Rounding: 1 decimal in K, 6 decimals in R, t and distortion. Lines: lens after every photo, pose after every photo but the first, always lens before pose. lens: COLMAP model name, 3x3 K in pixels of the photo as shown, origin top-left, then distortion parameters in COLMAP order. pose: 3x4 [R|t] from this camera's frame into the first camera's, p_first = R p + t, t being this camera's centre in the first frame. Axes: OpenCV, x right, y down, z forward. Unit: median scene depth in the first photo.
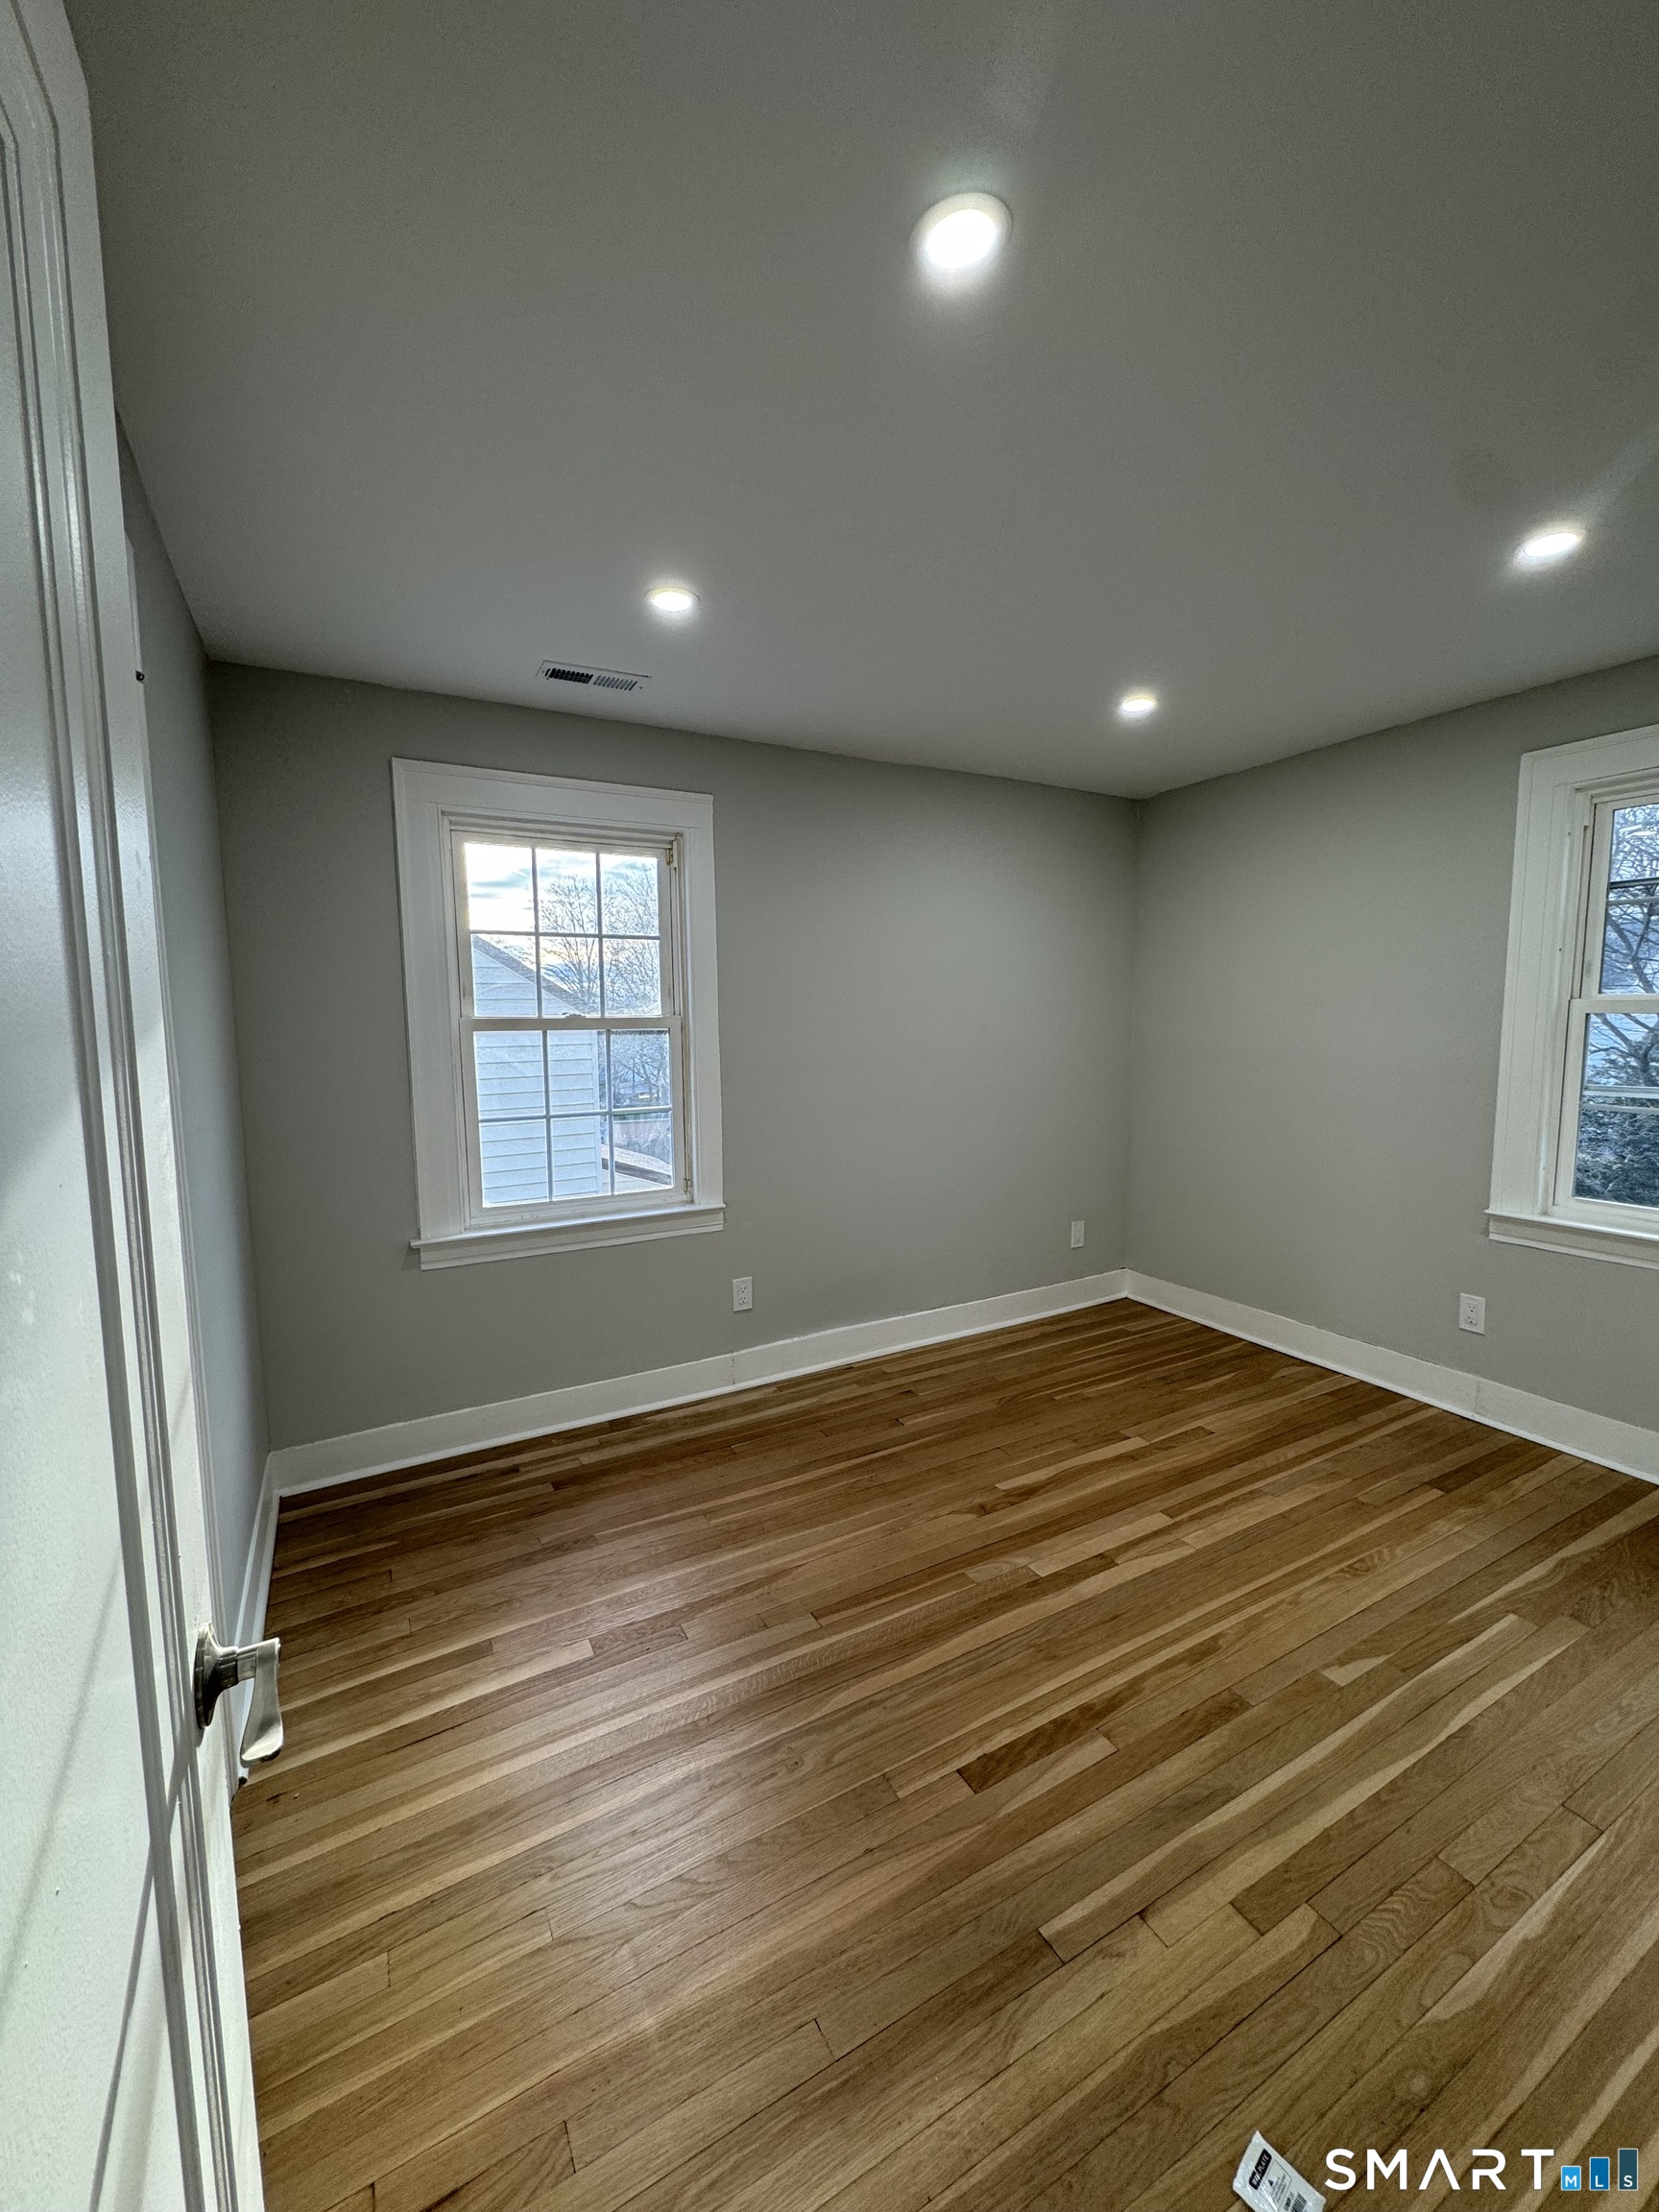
lens RADIAL K [[884.6, 0, 828.8], [0, 884.6, 1107.7], [0, 0, 1]] dist [-0.003528, 0.000416]
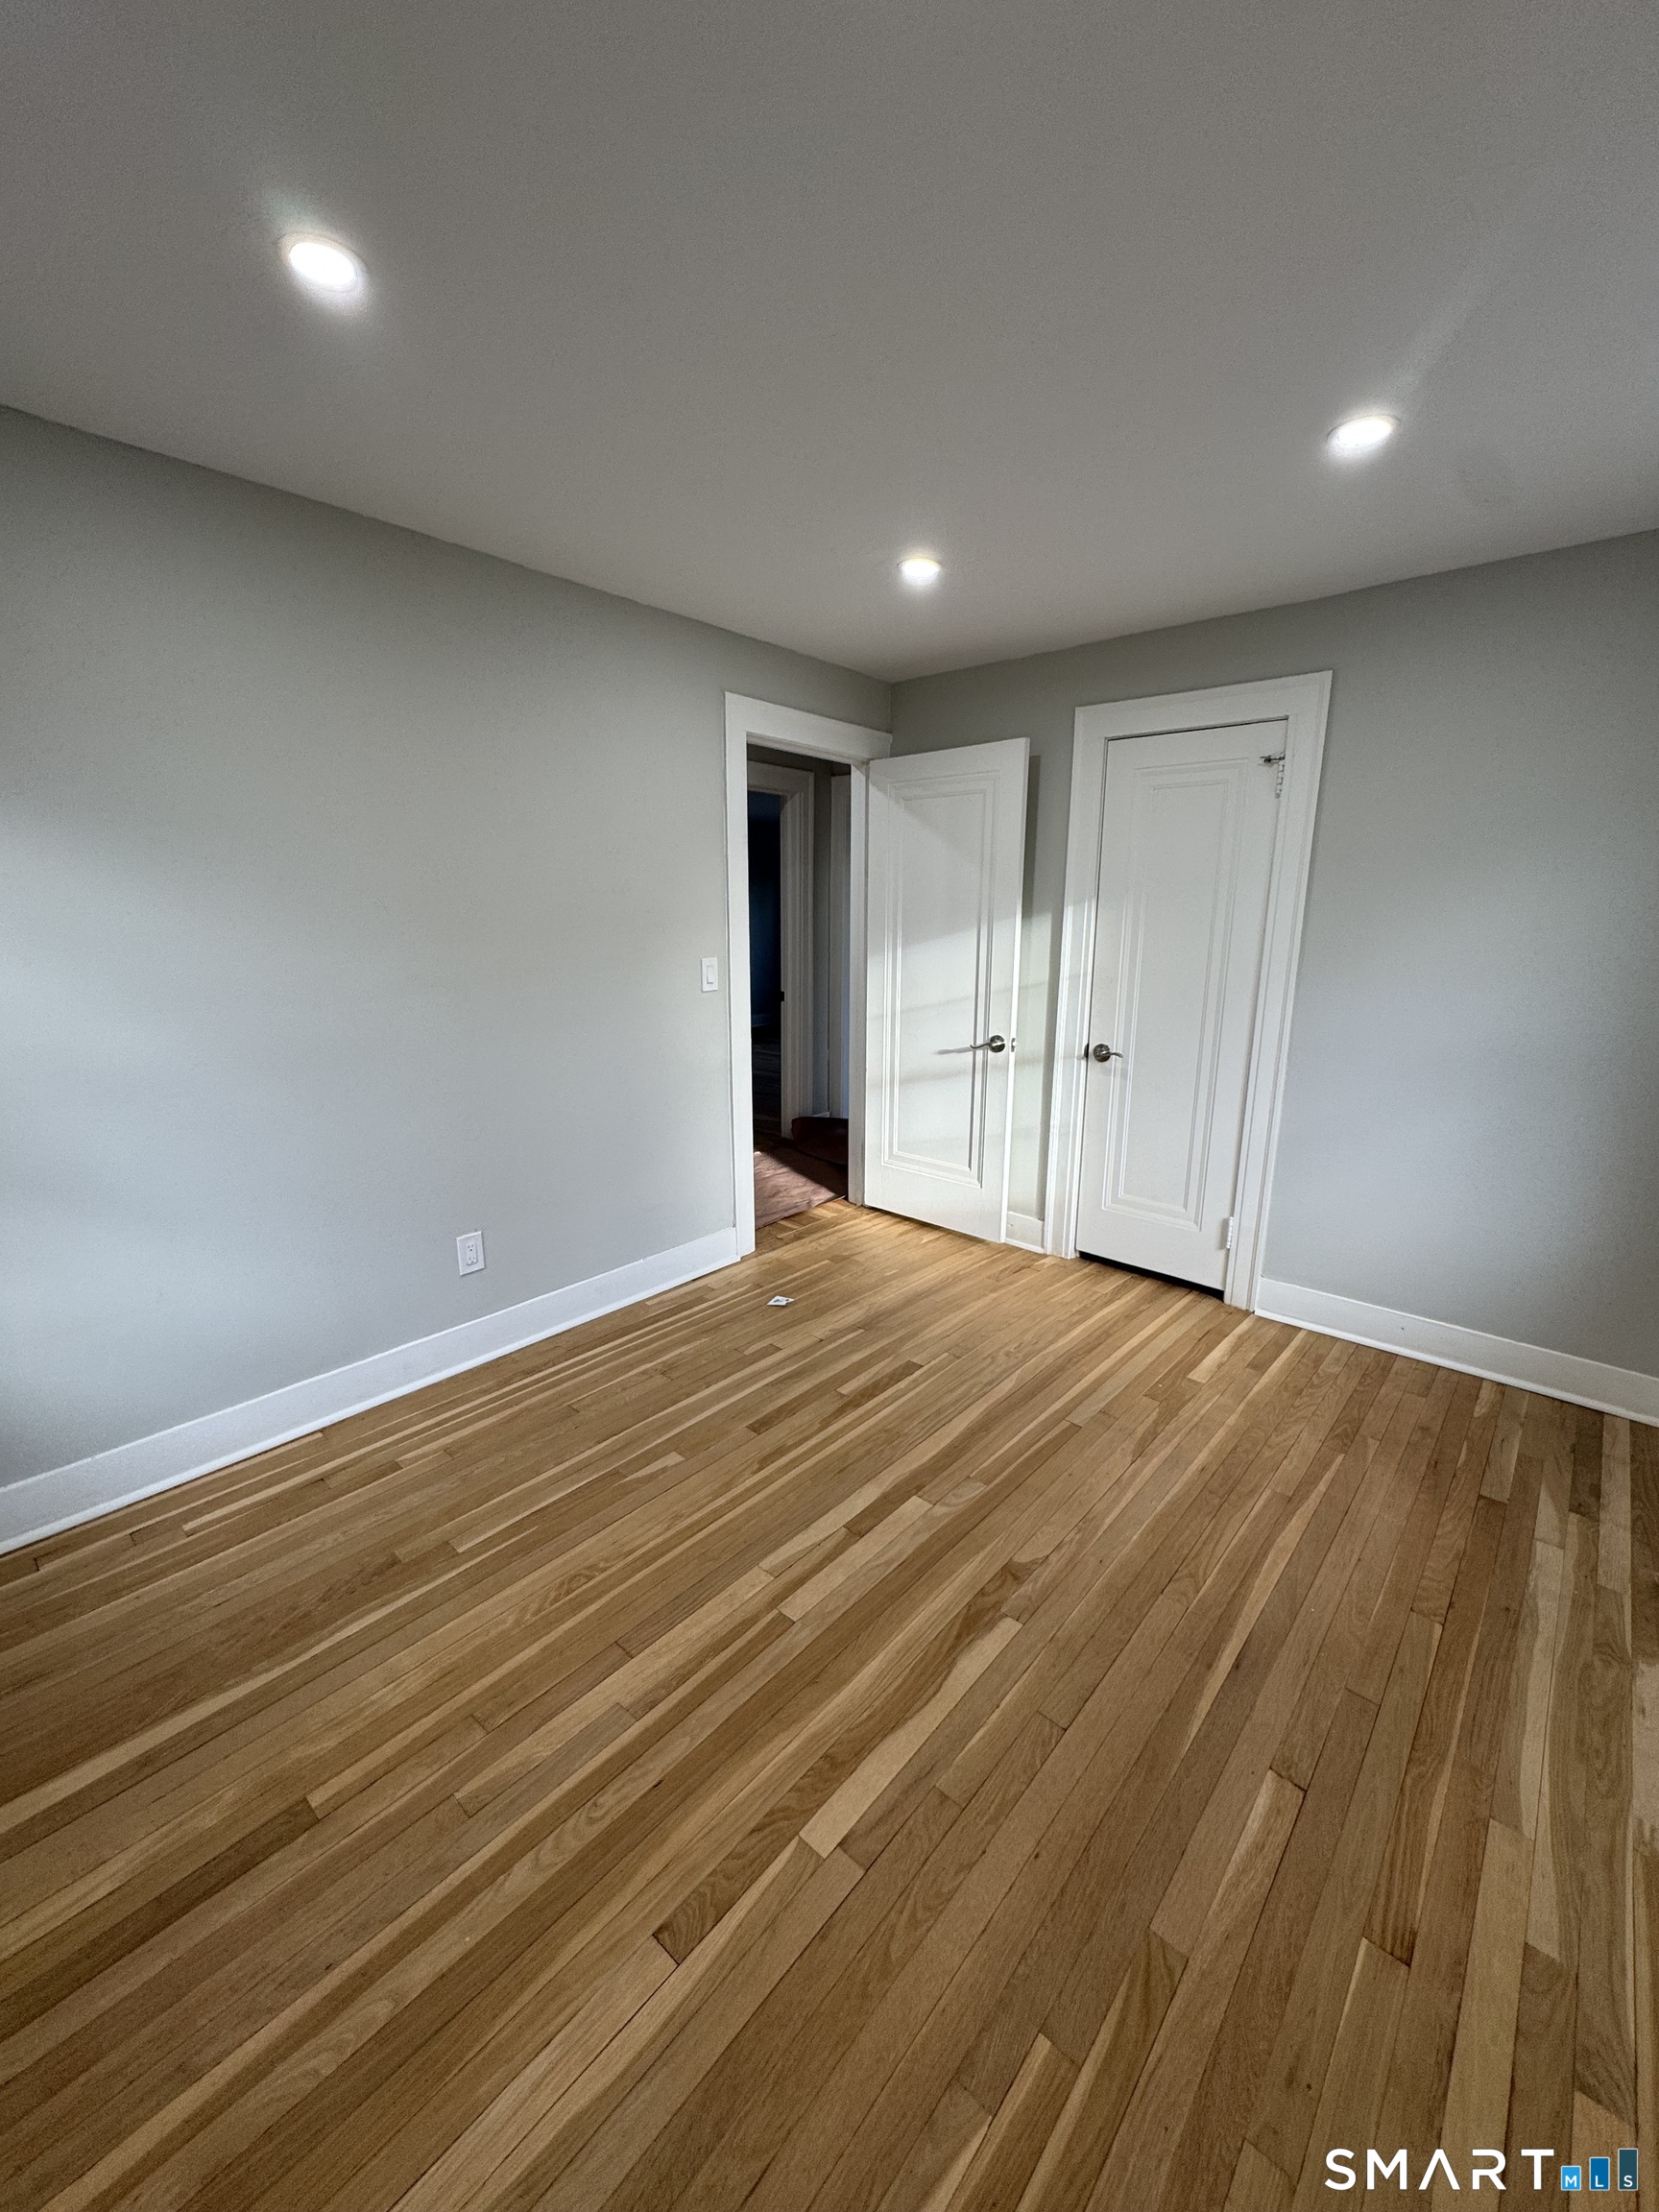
lens RADIAL K [[884.6, 0, 828.8], [0, 884.6, 1107.7], [0, 0, 1]] dist [-0.003528, 0.000416]
pose [[-0.942624, 0.079553, -0.324238, 0.591424], [-0.027319, 0.949558, 0.312400, -0.184241], [0.332735, 0.303334, -0.892903, 1.644896]]
